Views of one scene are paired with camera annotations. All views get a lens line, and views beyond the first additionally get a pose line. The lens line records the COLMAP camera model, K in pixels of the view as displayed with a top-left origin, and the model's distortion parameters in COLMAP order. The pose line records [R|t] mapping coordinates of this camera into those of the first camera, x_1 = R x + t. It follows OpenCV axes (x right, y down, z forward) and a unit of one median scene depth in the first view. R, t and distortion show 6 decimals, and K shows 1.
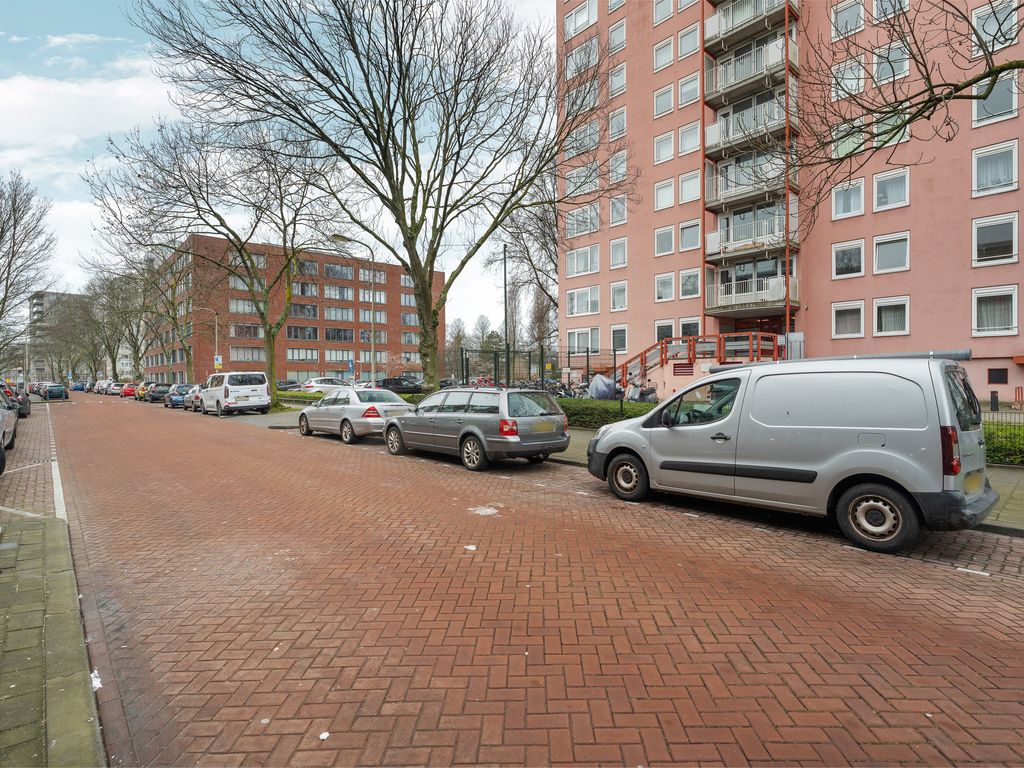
lens RADIAL K [[549.1, 0, 512.0], [0, 549.1, 384.0], [0, 0, 1]] dist [0.002968, 0.000957]
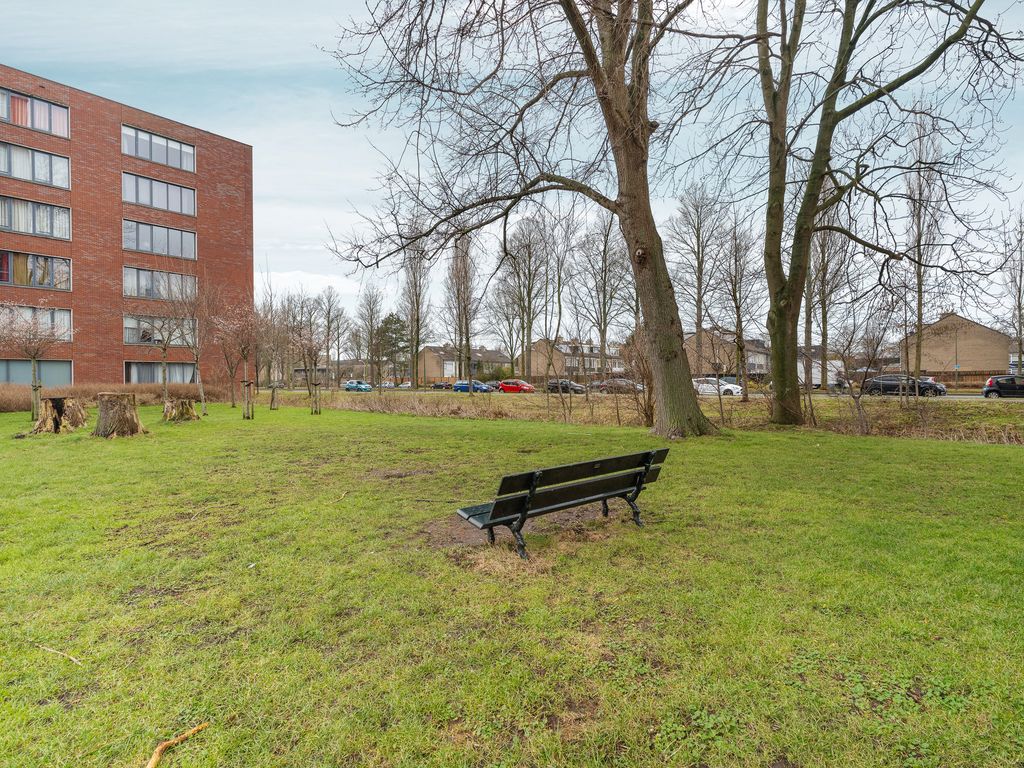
lens RADIAL K [[549.1, 0, 512.0], [0, 549.1, 384.0], [0, 0, 1]] dist [0.002968, 0.000957]
pose [[0.987609, 0.002052, 0.156922, 0.021750], [-0.001830, 0.999997, -0.001559, -0.007239], [-0.156925, 0.001253, 0.987610, 0.579074]]
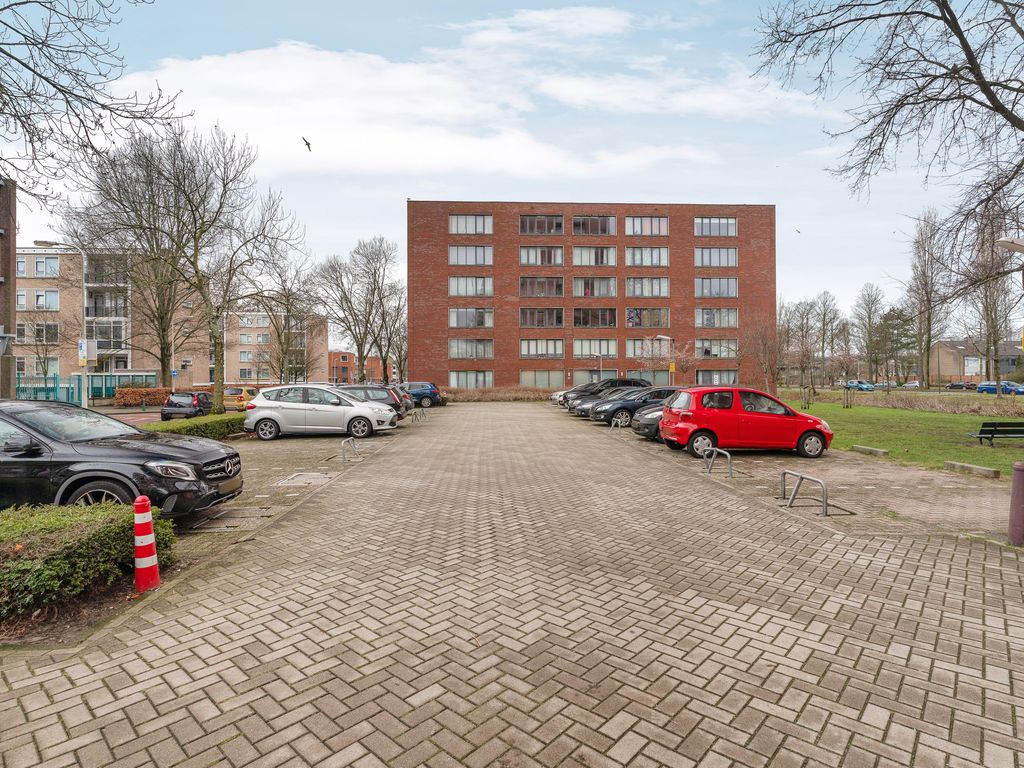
lens RADIAL K [[528.6, 0, 513.0], [0, 528.6, 374.6], [0, 0, 1]] dist [-0.001098, -0.000104]
pose [[0.781730, 0.000679, -0.623616, 0.016551], [-0.007367, 0.999940, -0.008146, -0.011797], [0.623573, 0.010962, 0.781688, 0.411104]]
